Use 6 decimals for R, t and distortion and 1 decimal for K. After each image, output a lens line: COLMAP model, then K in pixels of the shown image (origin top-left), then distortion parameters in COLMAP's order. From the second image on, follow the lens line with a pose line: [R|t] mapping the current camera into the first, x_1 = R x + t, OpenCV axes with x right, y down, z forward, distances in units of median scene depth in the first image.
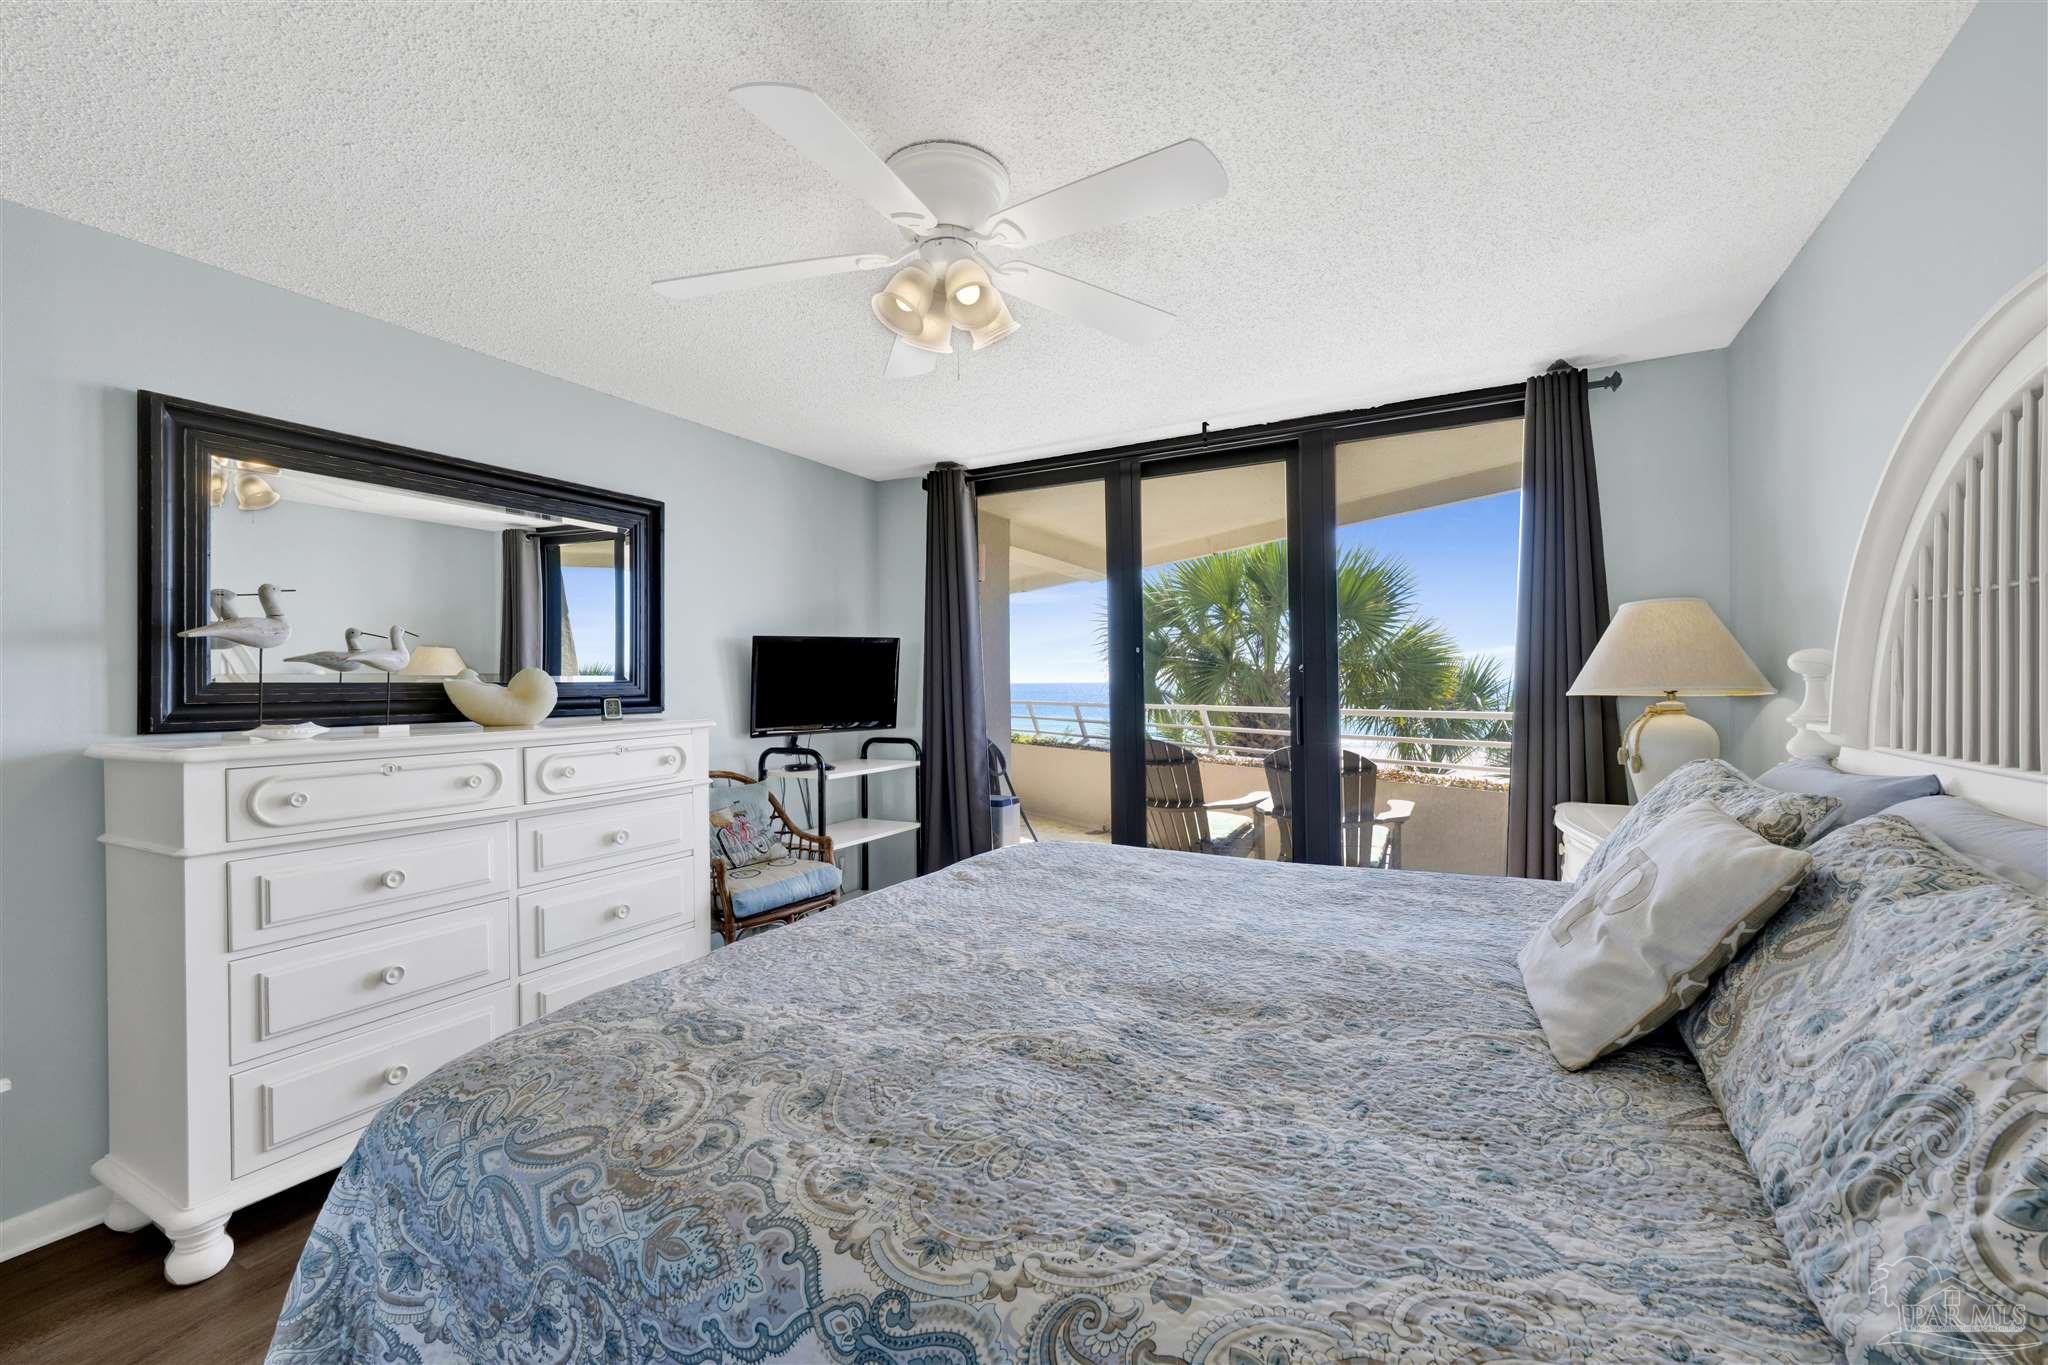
lens RADIAL K [[835.7, 0, 1044.3], [0, 835.7, 682.9], [0, 0, 1]] dist [-0.003015, -0.000649]
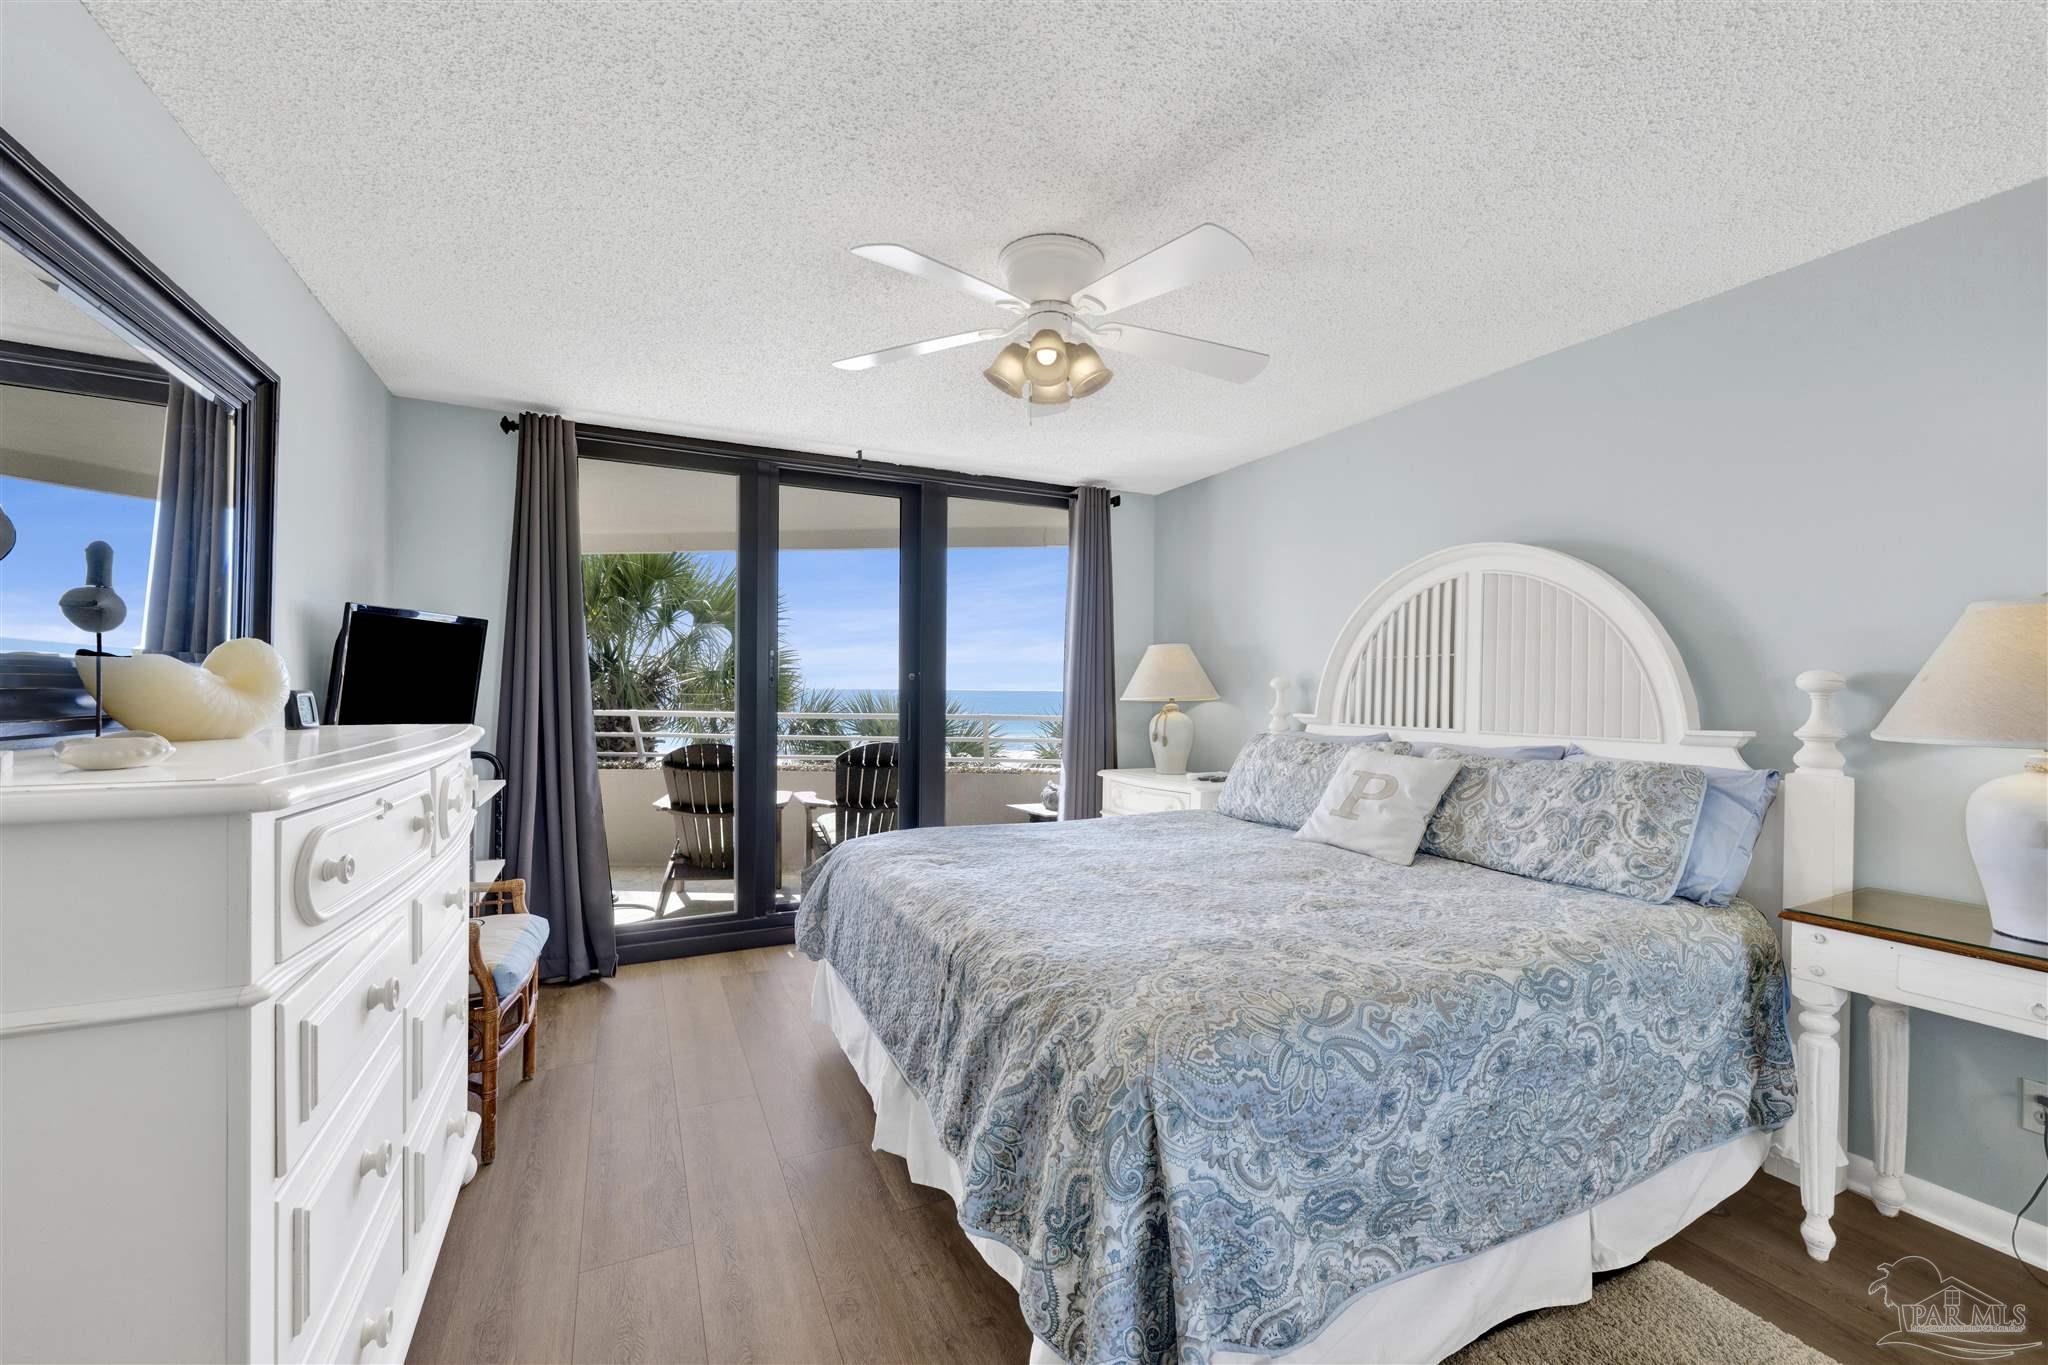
lens RADIAL K [[835.7, 0, 1042.4], [0, 835.7, 696.5], [0, 0, 1]] dist [-0.003015, -0.000649]
pose [[0.578675, 0.011773, 0.815474, -1.802346], [-0.016351, 0.999862, -0.002832, 0.036670], [-0.815395, -0.011695, 0.578787, 0.526061]]
